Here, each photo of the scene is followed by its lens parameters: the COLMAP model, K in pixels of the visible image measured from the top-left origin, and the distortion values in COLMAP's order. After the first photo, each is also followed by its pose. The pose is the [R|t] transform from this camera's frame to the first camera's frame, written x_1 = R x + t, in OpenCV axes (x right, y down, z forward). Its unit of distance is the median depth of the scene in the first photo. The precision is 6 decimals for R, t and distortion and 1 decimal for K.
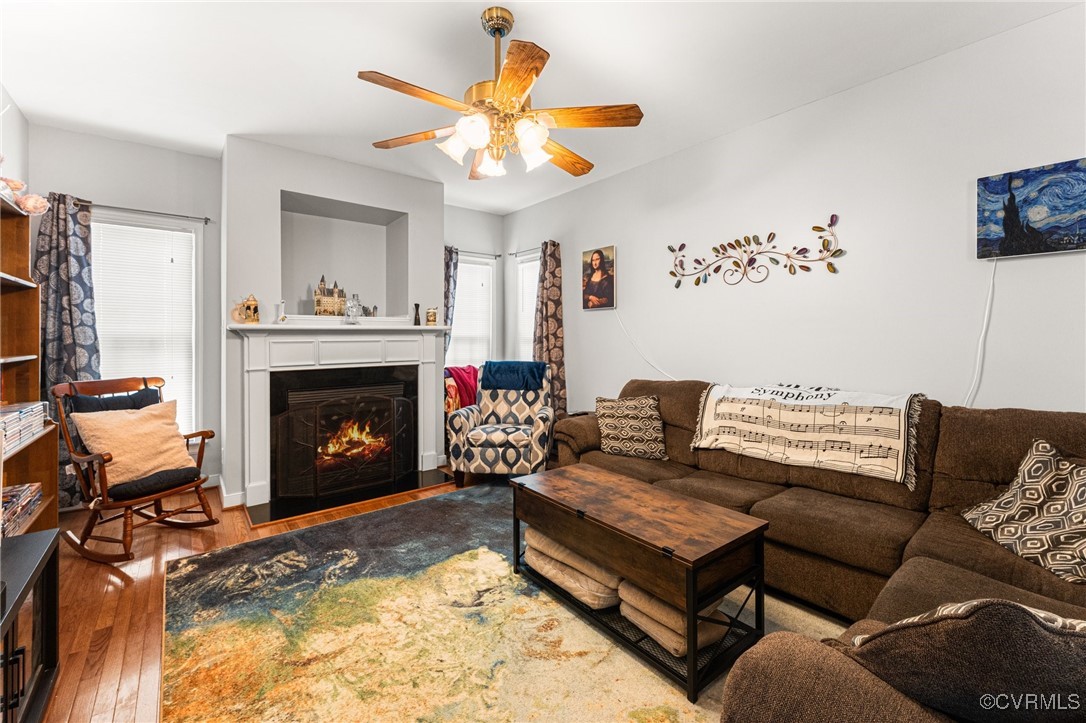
lens RADIAL K [[451.1, 0, 528.4], [0, 451.1, 339.7], [0, 0, 1]] dist [0.001363, -0.000051]
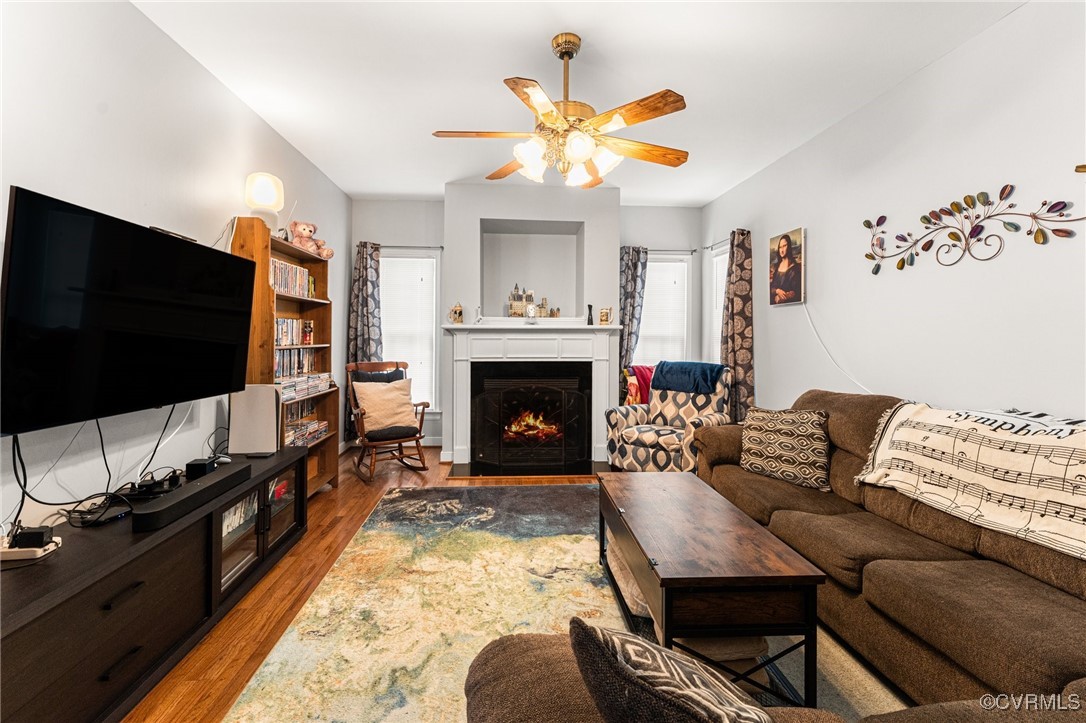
lens RADIAL K [[451.1, 0, 528.4], [0, 451.1, 339.7], [0, 0, 1]] dist [0.001363, -0.000051]
pose [[0.825623, 0.013111, -0.564070, 0.303716], [-0.012162, 0.999911, 0.005440, -0.000762], [0.564091, 0.002369, 0.825709, 0.036564]]
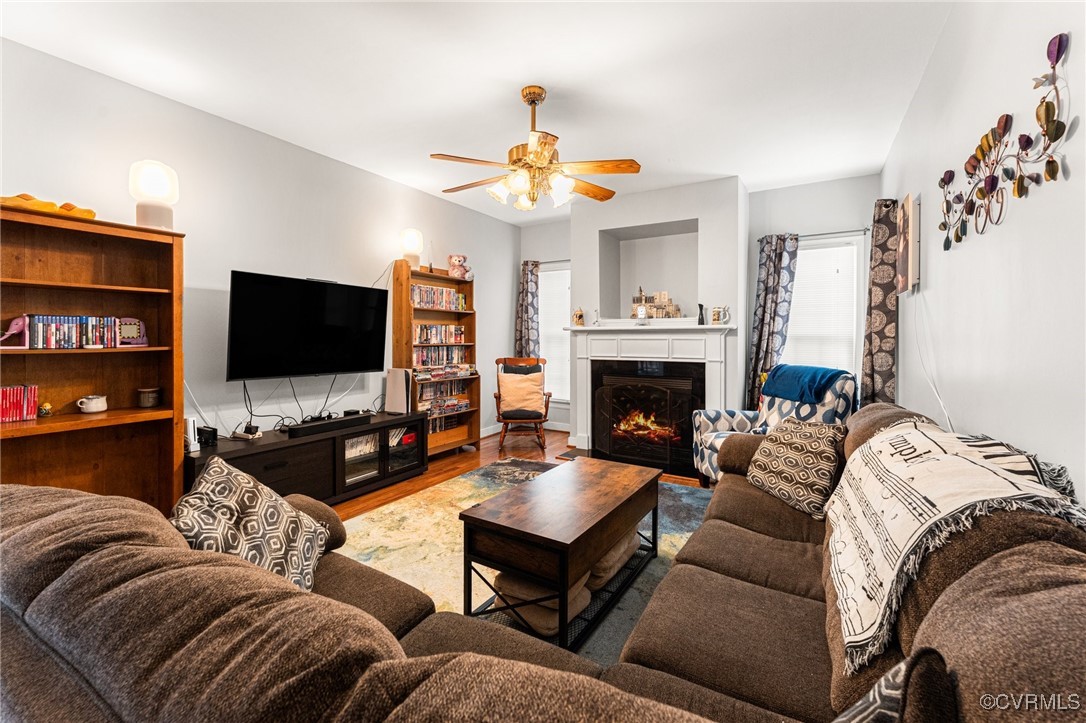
lens RADIAL K [[447.5, 0, 532.1], [0, 447.5, 344.7], [0, 0, 1]] dist [0.001926, 0.000065]
pose [[0.350515, 0.021734, -0.936305, 0.743331], [-0.008488, 0.999763, 0.020029, -0.004121], [0.936519, 0.000927, 0.350617, 0.347632]]
